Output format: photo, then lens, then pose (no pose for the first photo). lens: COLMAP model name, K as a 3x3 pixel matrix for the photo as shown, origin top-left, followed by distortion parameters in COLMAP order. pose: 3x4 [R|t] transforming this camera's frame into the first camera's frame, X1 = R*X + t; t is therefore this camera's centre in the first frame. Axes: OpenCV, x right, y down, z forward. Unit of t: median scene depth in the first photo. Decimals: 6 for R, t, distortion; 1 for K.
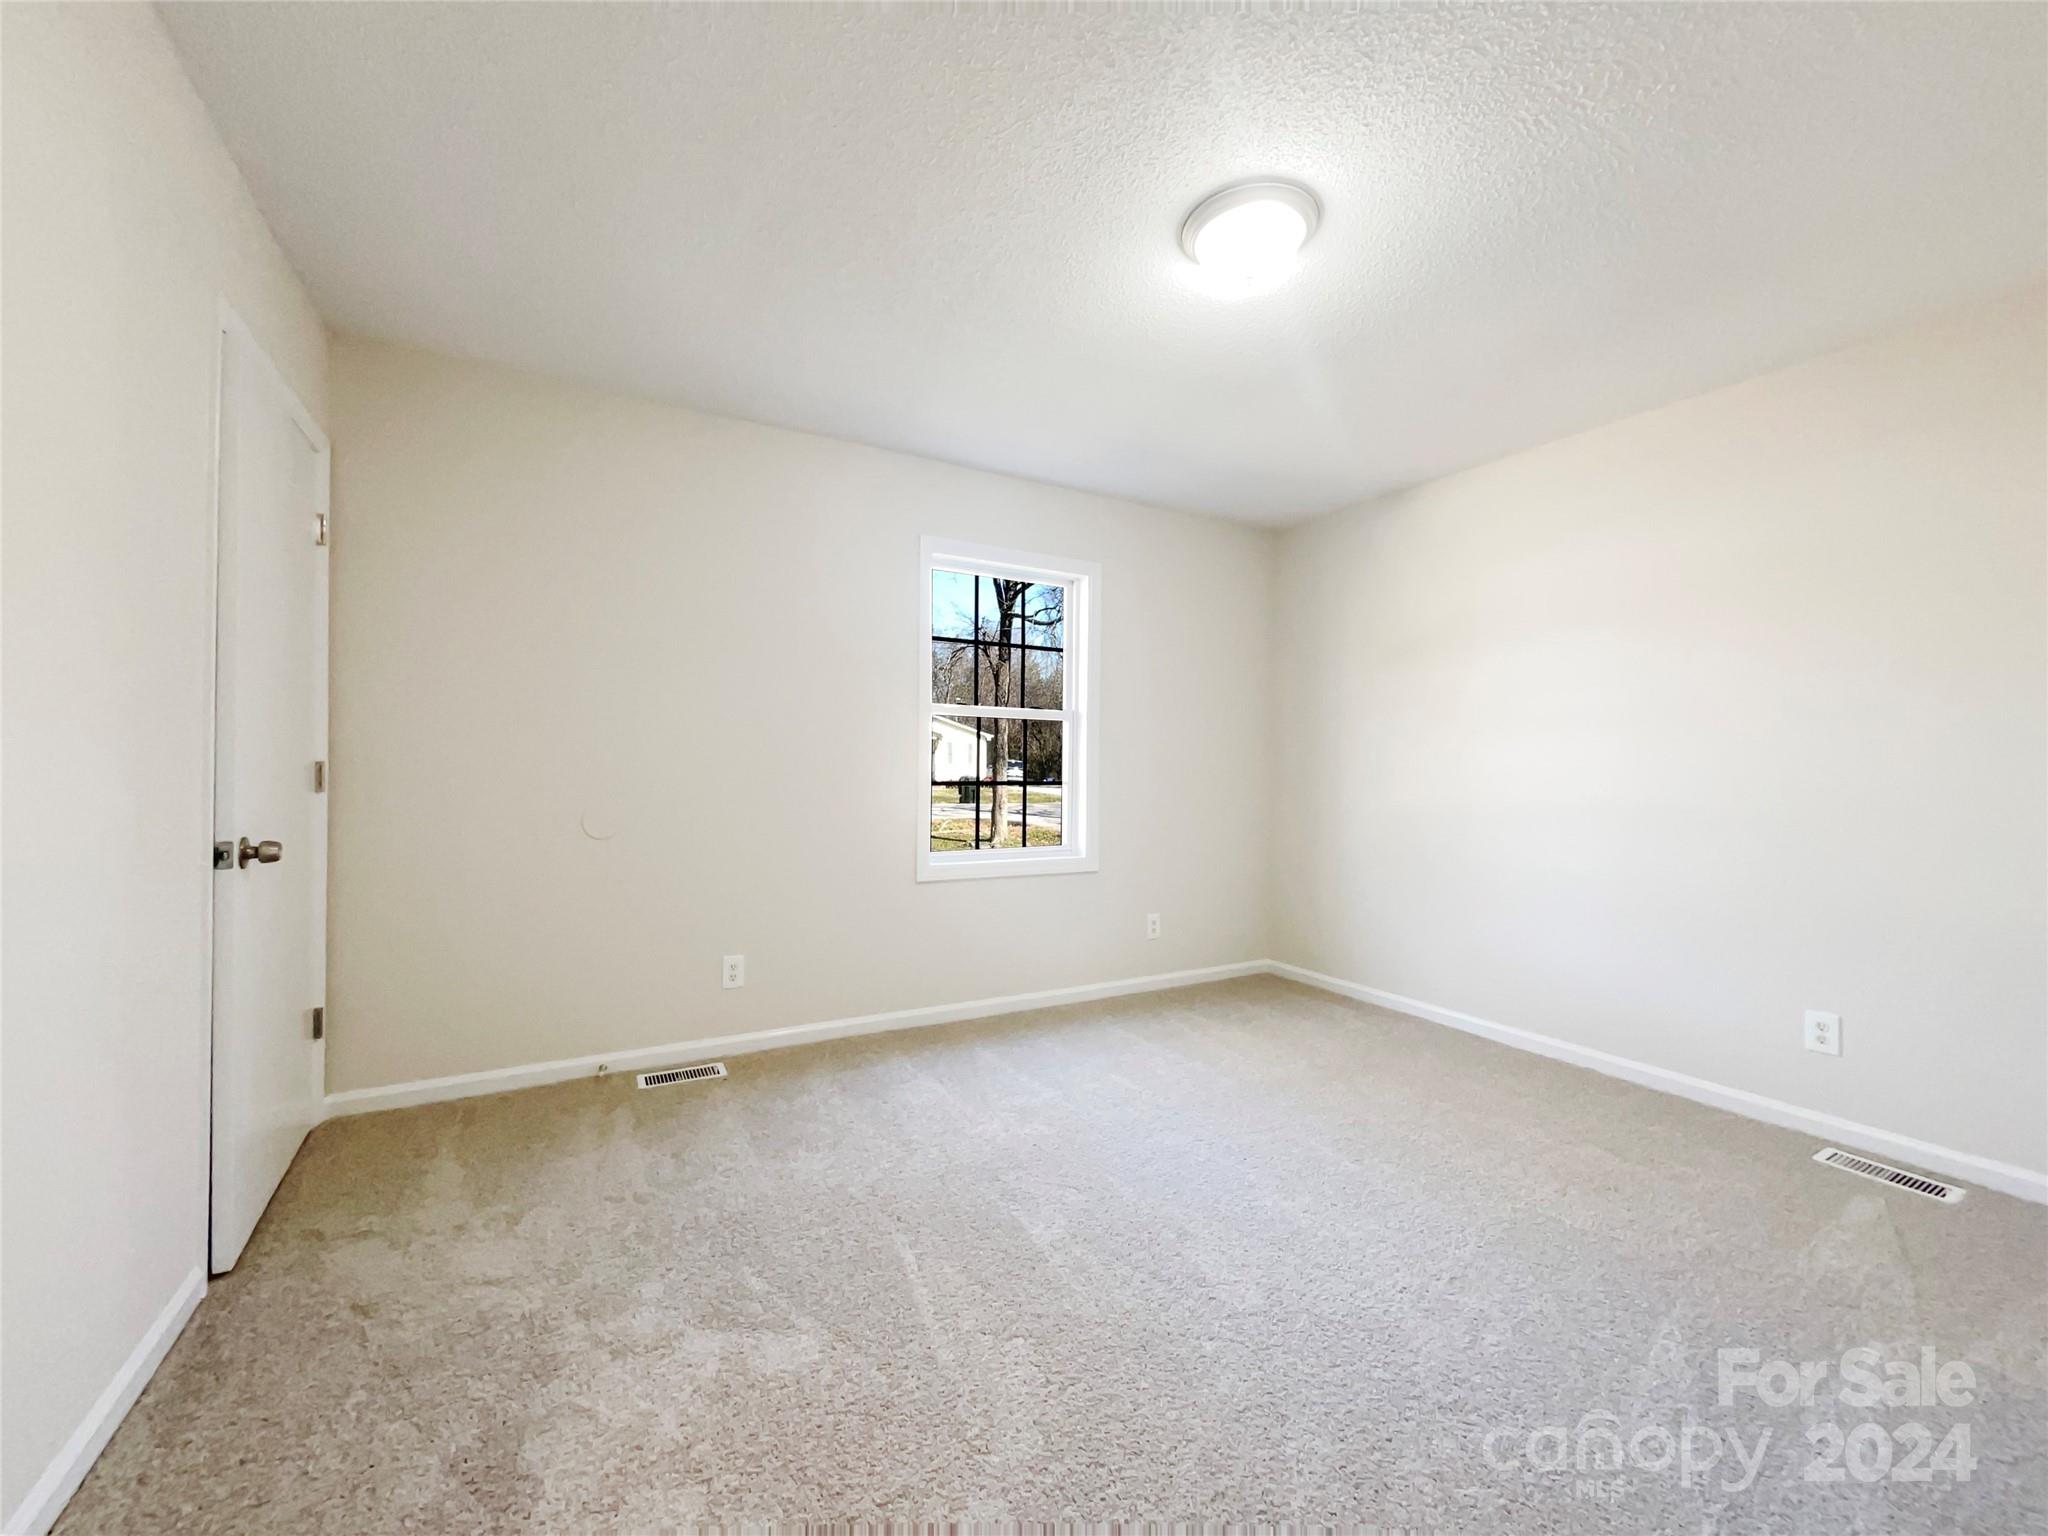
lens RADIAL K [[824.6, 0, 1024.0], [0, 824.6, 768.0], [0, 0, 1]] dist [-0.013454, 0.007513]
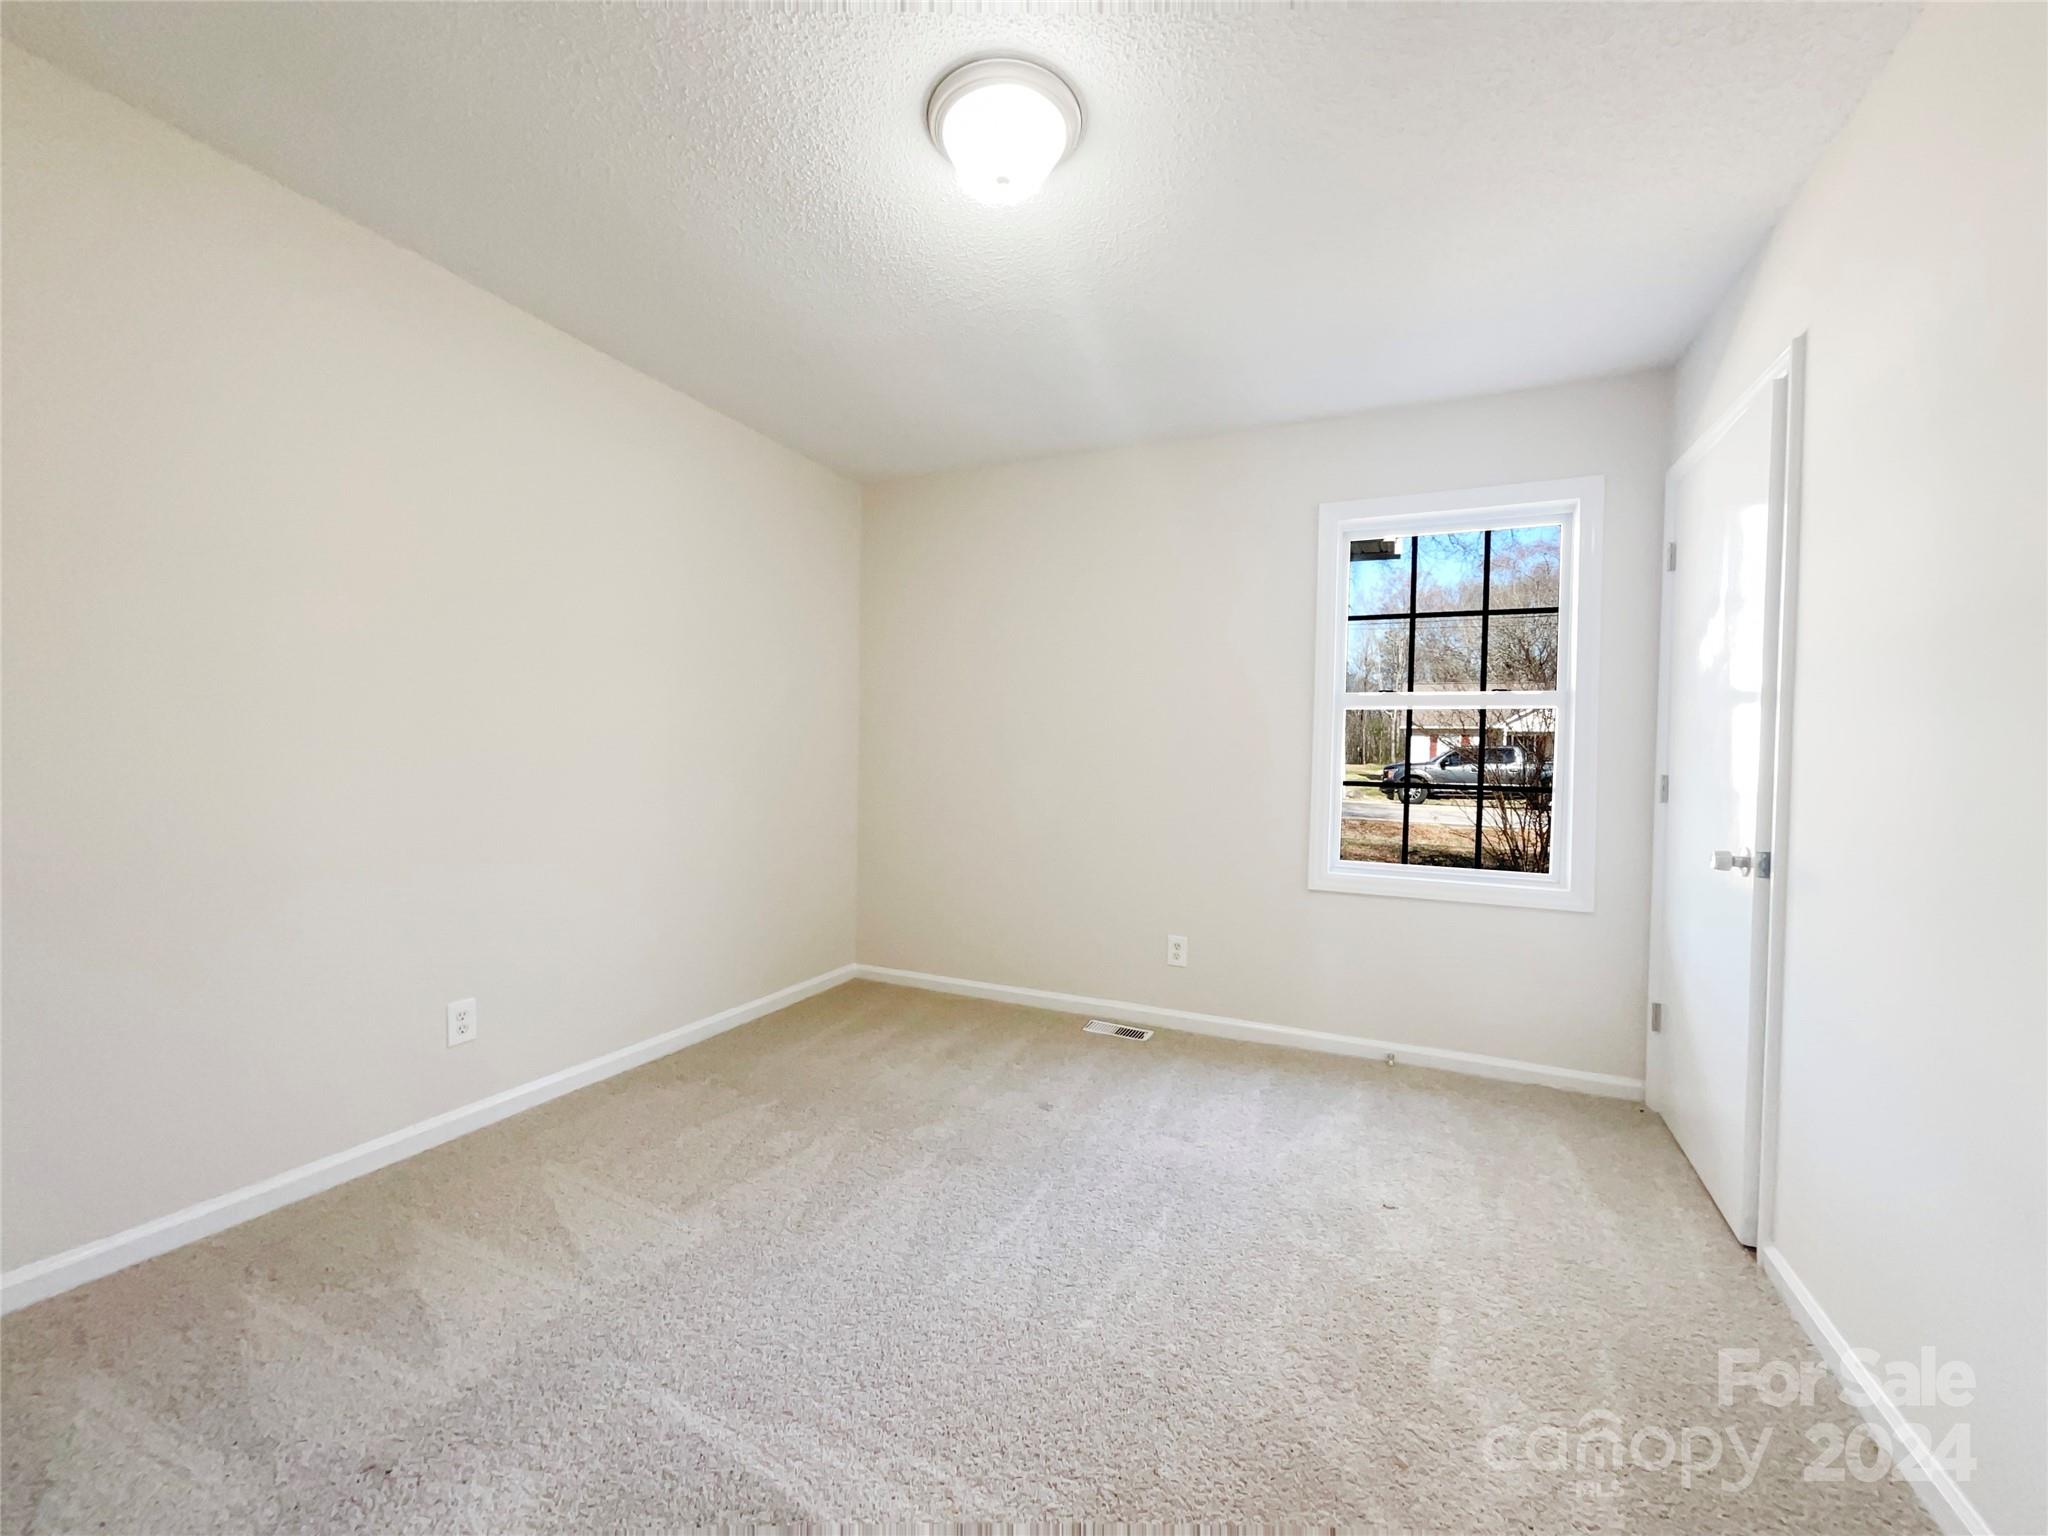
lens RADIAL K [[824.6, 0, 1024.0], [0, 824.6, 768.0], [0, 0, 1]] dist [-0.013454, 0.007513]
pose [[0.597226, 0.018875, -0.801851, 0.388346], [-0.016834, 0.999798, 0.010996, -0.000823], [0.801897, 0.006931, 0.597423, 0.193303]]
